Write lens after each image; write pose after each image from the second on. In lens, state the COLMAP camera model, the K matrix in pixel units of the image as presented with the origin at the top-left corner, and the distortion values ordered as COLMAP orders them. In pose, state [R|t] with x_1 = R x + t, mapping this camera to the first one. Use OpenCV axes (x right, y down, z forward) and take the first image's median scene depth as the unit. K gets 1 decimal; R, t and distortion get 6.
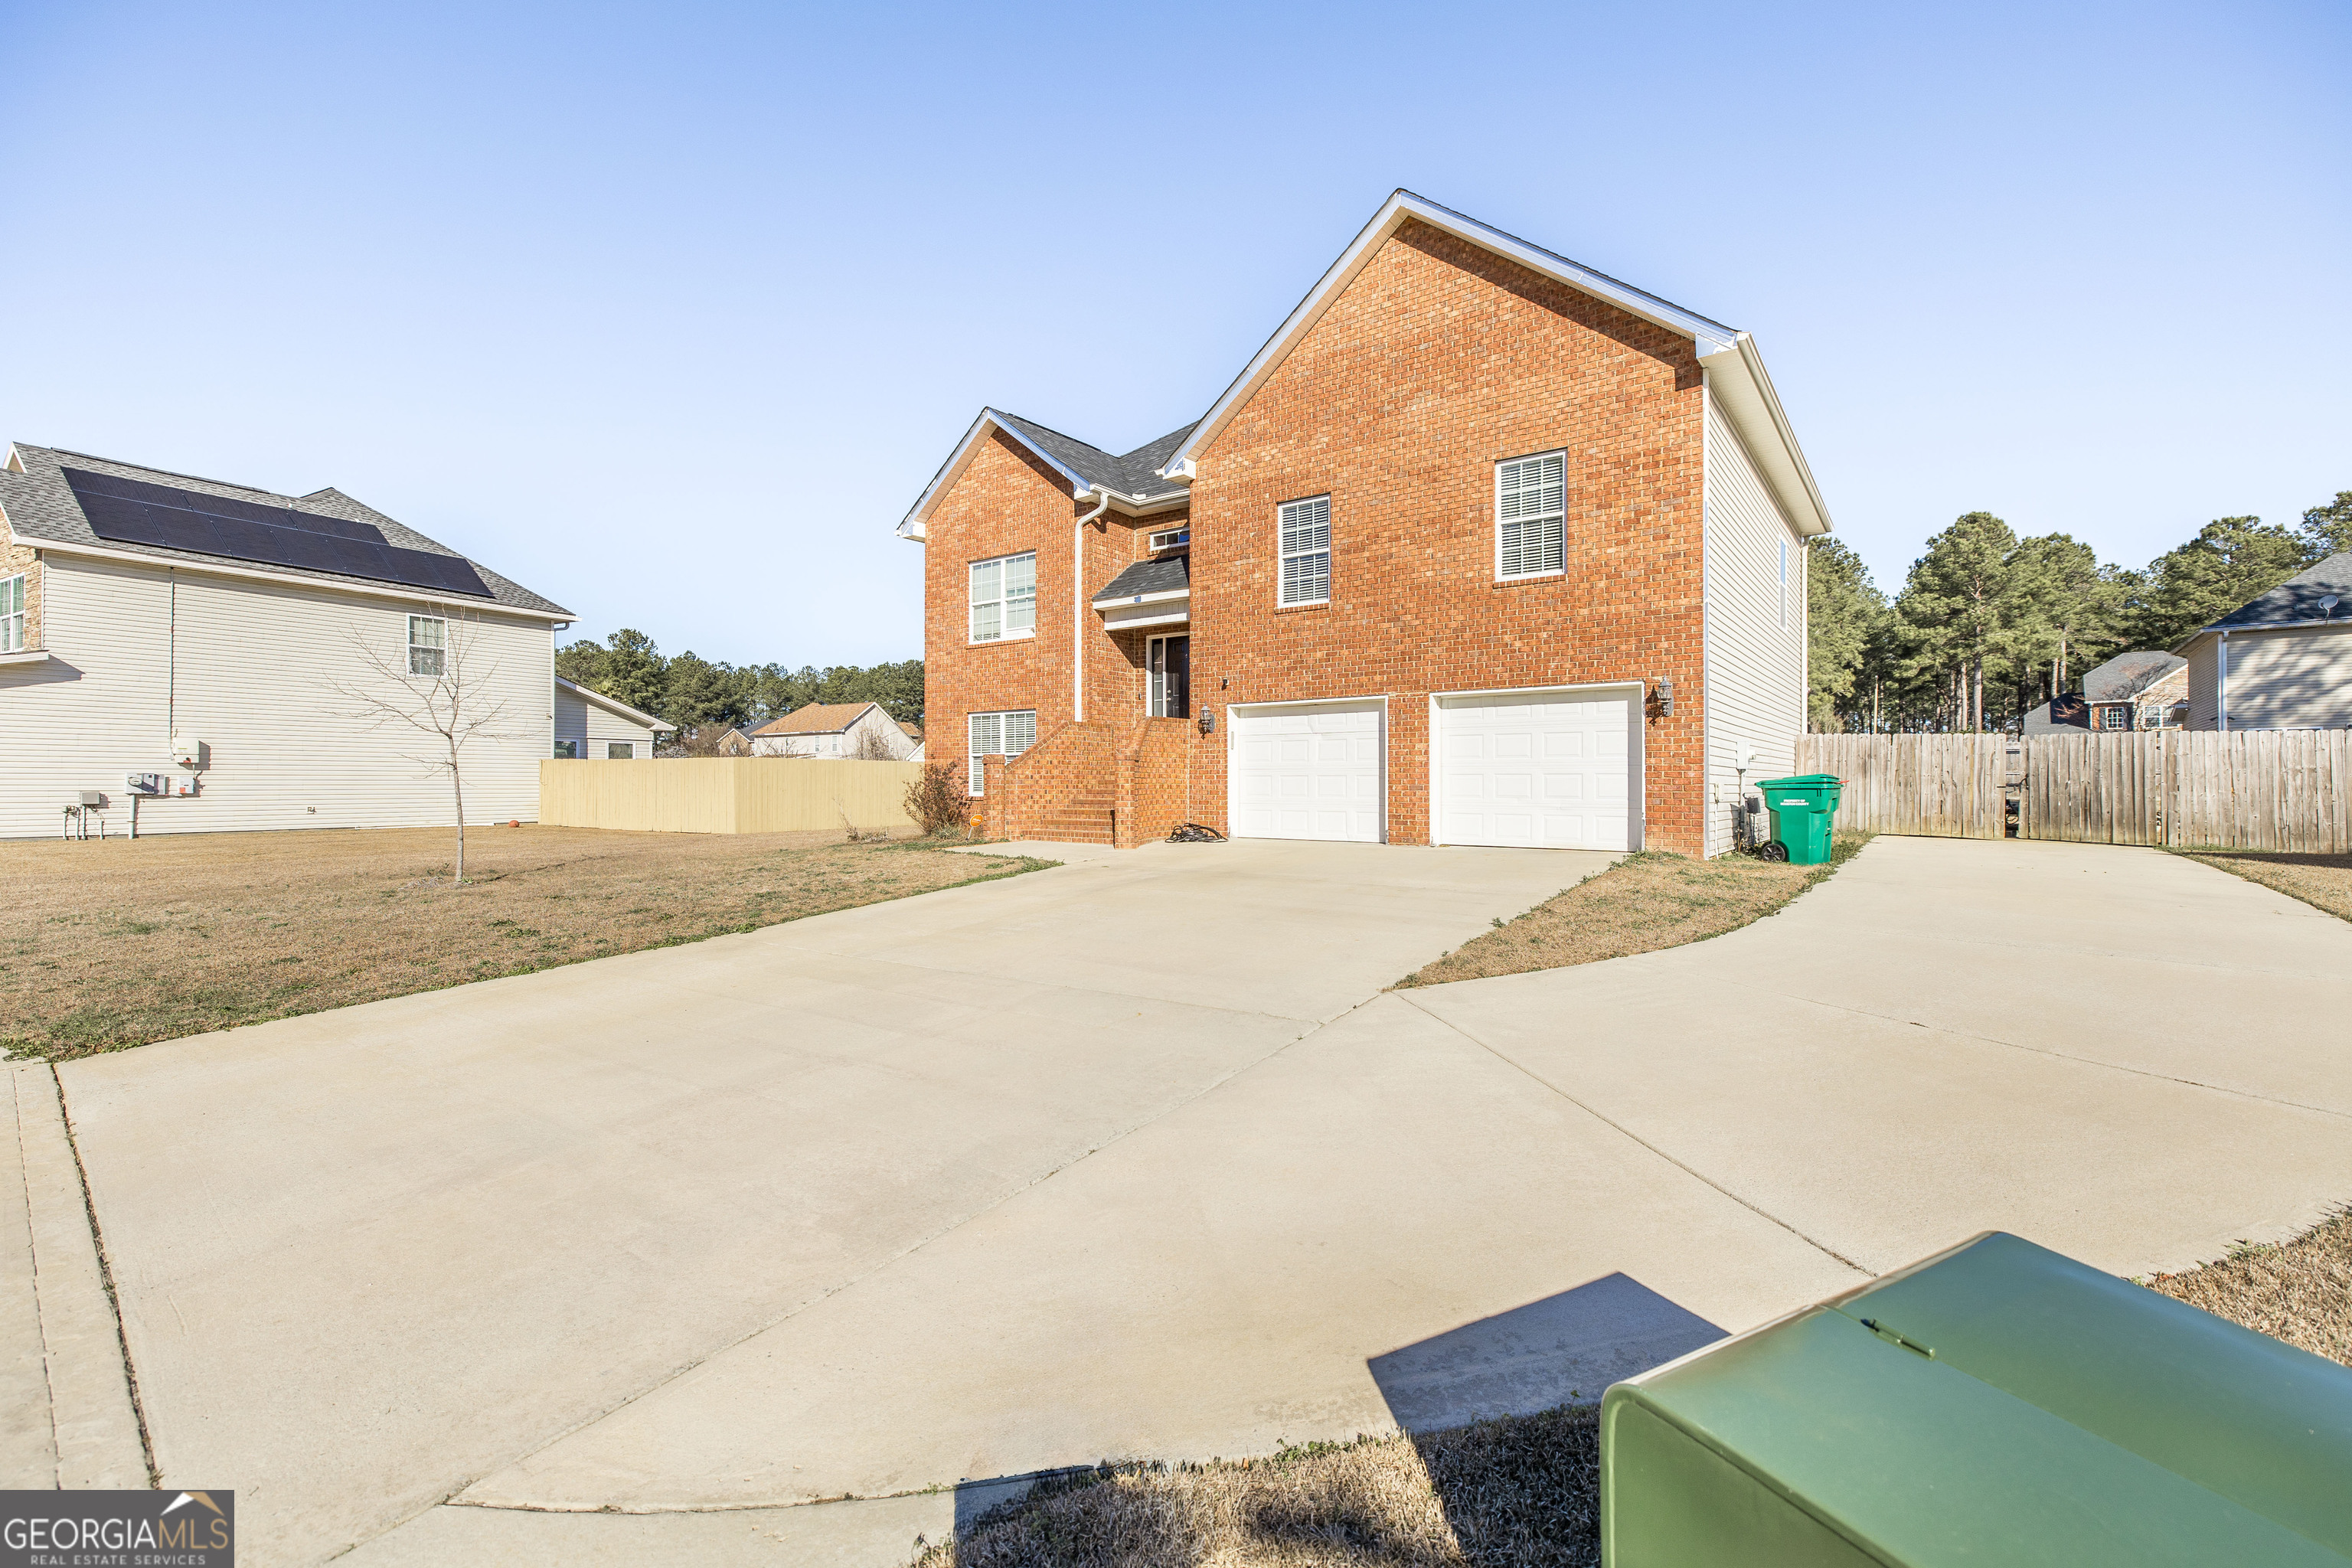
lens RADIAL K [[991.2, 0, 1185.8], [0, 991.2, 782.2], [0, 0, 1]] dist [0.007674, -0.000320]
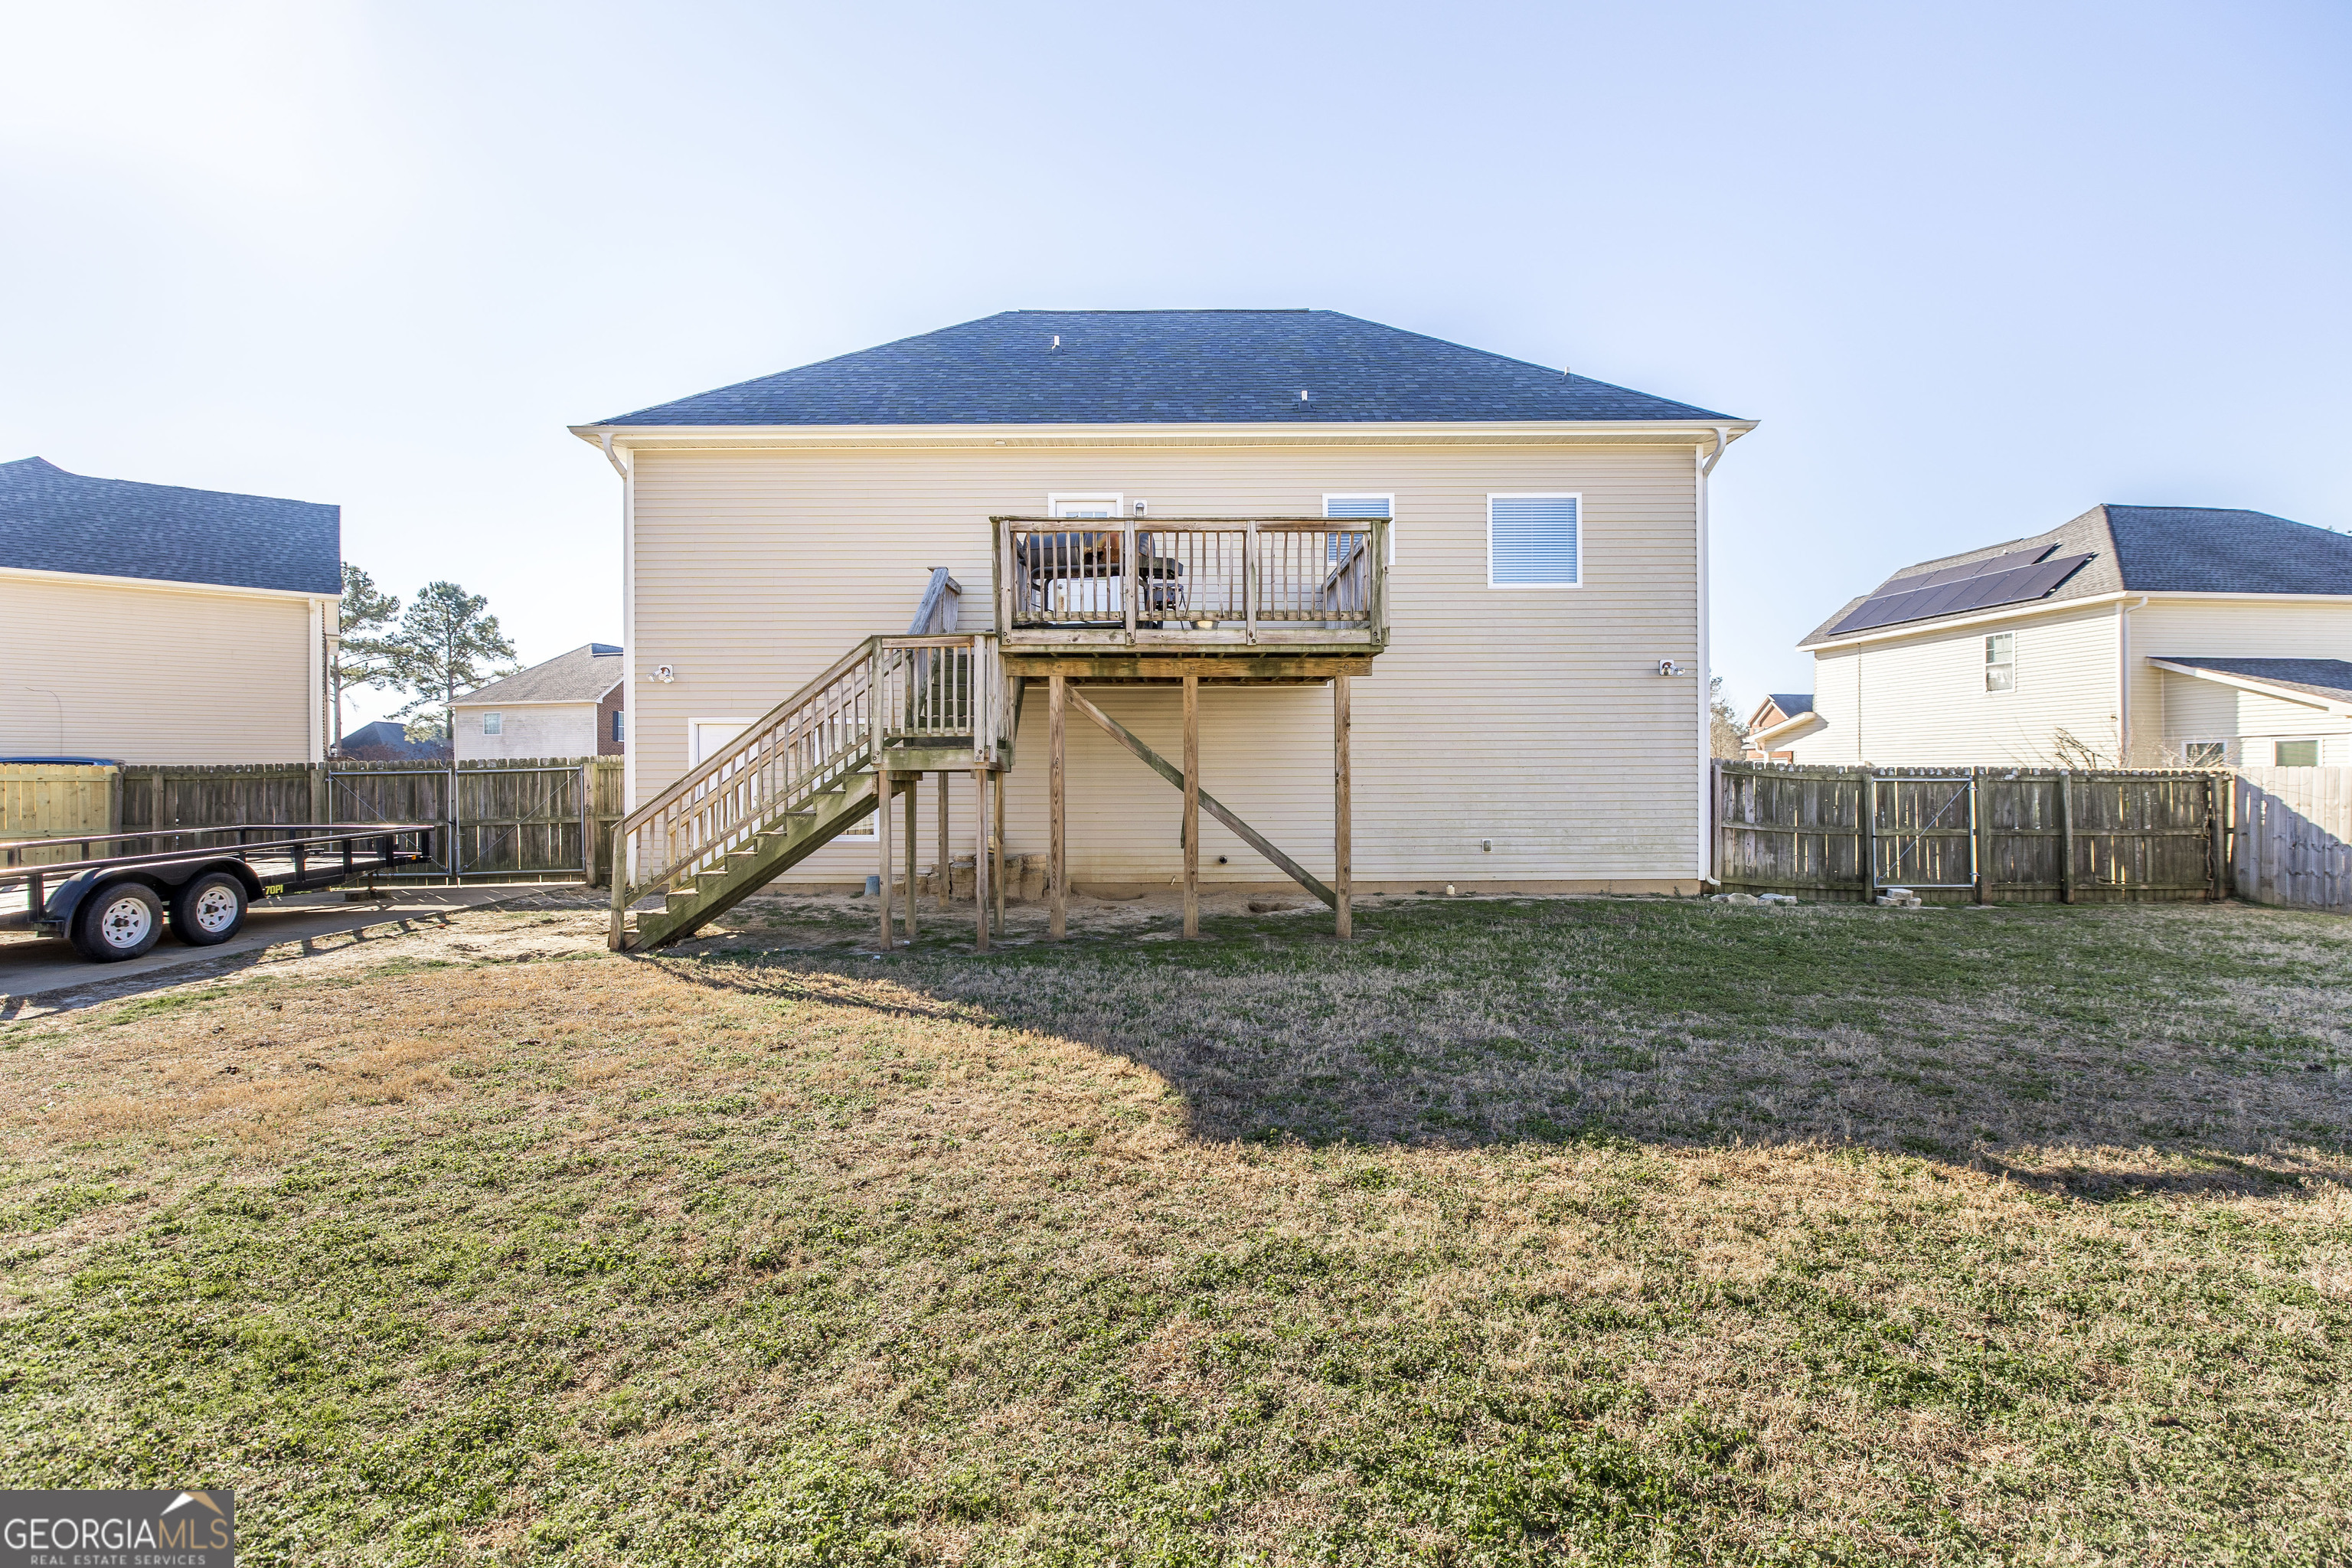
lens RADIAL K [[1060.8, 0, 1178.8], [0, 1060.8, 768.0], [0, 0, 1]] dist [0.001182, 0.000124]
pose [[-0.793668, -0.006524, -0.608317, 0.609669], [-0.001882, 0.999964, -0.008269, -0.018600], [0.608349, -0.005418, -0.793651, 1.429876]]
